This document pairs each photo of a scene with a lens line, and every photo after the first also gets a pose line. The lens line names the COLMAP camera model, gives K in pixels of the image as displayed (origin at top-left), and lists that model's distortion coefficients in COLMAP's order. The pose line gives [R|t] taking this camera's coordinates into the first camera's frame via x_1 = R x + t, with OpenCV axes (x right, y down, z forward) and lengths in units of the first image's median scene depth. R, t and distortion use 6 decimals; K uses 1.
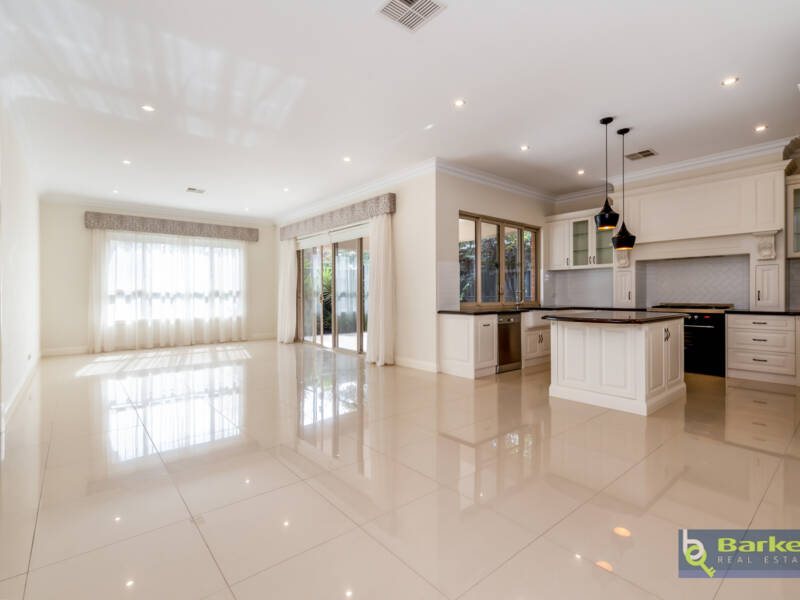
lens RADIAL K [[388.8, 0, 396.5], [0, 388.8, 297.3], [0, 0, 1]] dist [-0.000642, -0.000063]
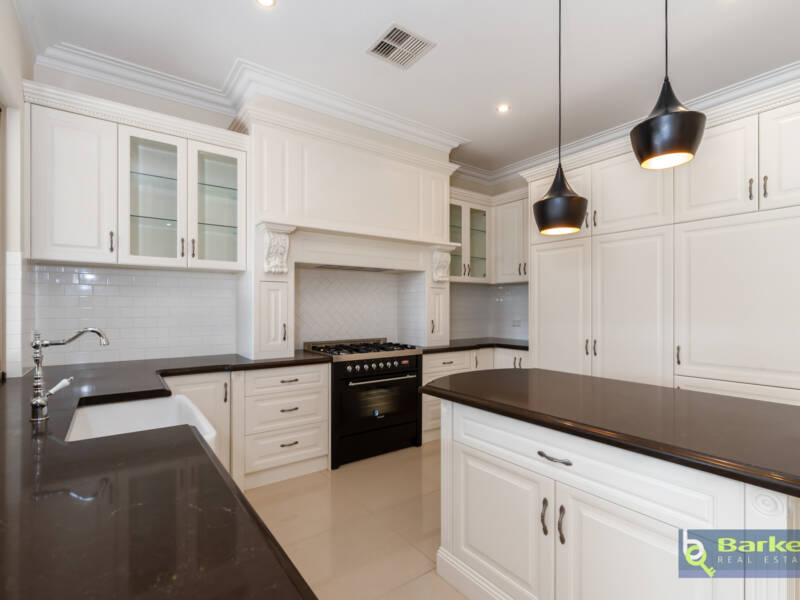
lens RADIAL K [[391.8, 0, 399.4], [0, 391.8, 308.8], [0, 0, 1]] dist [-0.000816, -0.000130]
pose [[0.064835, 0.002951, 0.997892, 0.117643], [0.007996, 0.999962, -0.003477, -0.031006], [-0.997864, 0.008204, 0.064809, 0.825107]]
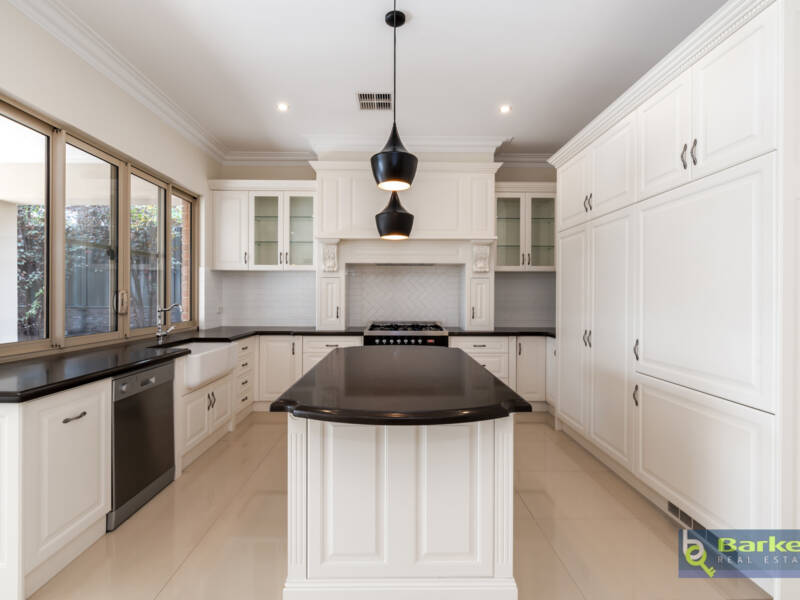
lens RADIAL K [[388.8, 0, 396.5], [0, 388.8, 297.3], [0, 0, 1]] dist [-0.000642, -0.000063]
pose [[0.632365, 0.004083, 0.774660, 0.123020], [-0.001214, 0.999990, -0.004279, -0.028903], [-0.774670, 0.001765, 0.632363, 0.474554]]
